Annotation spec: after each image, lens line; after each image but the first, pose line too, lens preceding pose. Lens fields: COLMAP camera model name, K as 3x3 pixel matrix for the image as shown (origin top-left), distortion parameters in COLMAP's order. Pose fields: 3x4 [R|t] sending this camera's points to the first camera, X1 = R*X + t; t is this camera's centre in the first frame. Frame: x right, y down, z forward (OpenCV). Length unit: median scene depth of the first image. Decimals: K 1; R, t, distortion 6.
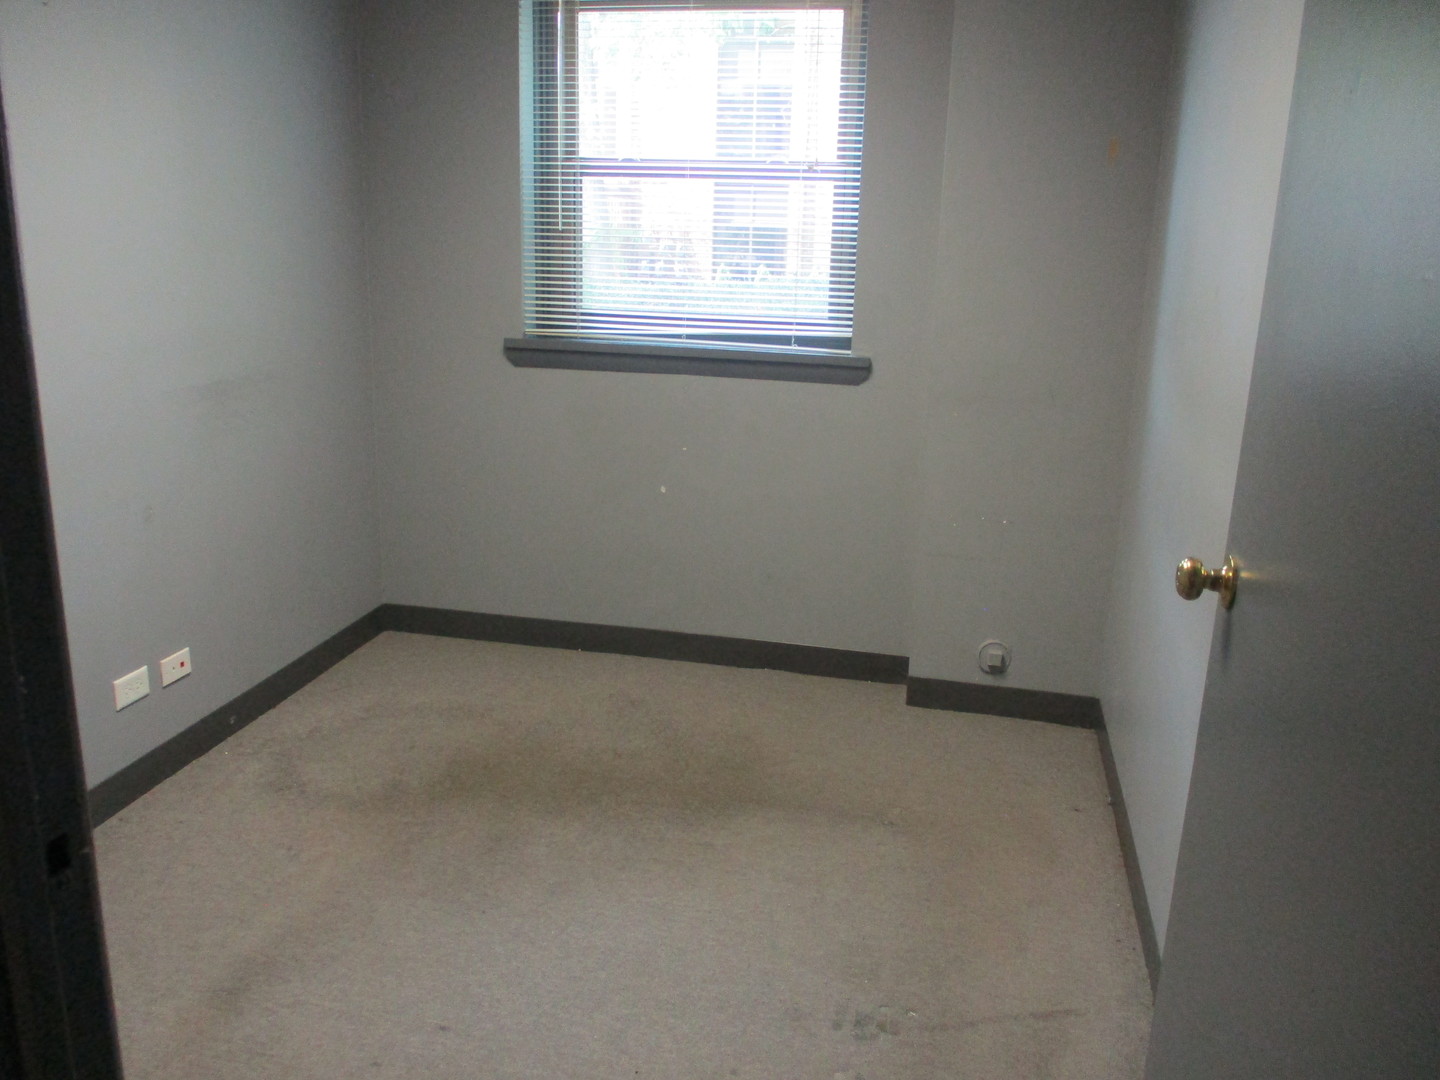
lens RADIAL K [[1175.6, 0, 720.0], [0, 1175.6, 540.0], [0, 0, 1]] dist [0.005138, 0.001145]
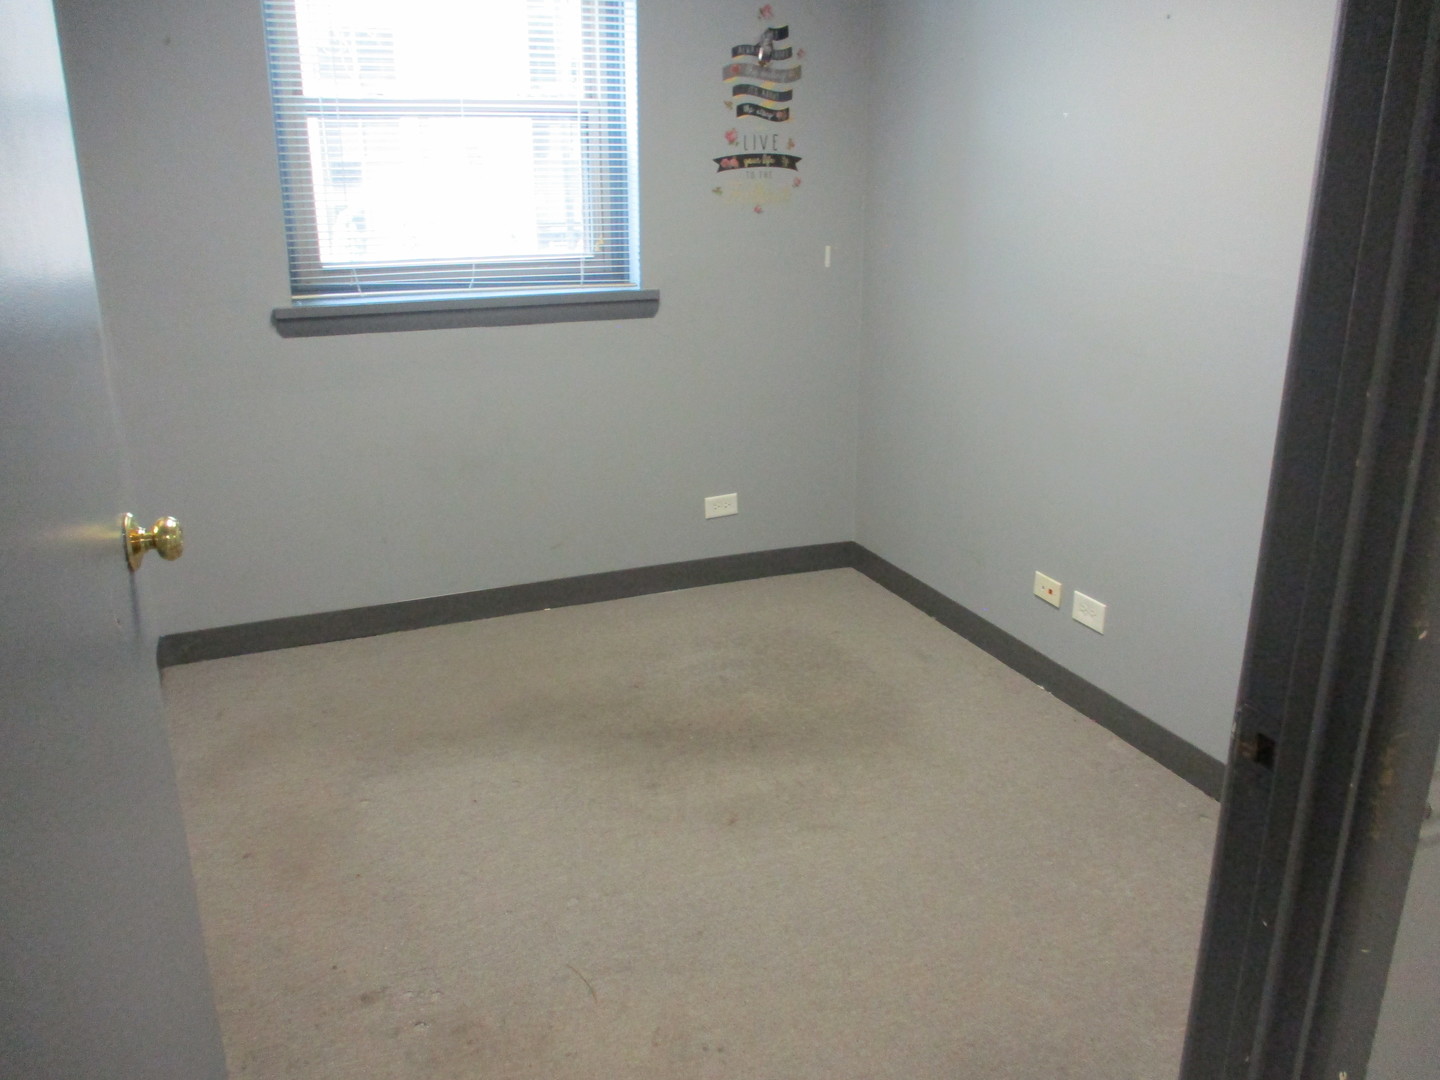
lens RADIAL K [[1175.6, 0, 720.0], [0, 1175.6, 540.0], [0, 0, 1]] dist [0.005138, 0.001145]
pose [[0.817511, -0.209933, 0.536286, -0.430589], [0.181229, 0.977663, 0.106449, -0.036673], [-0.546655, 0.010167, 0.837297, 0.087467]]
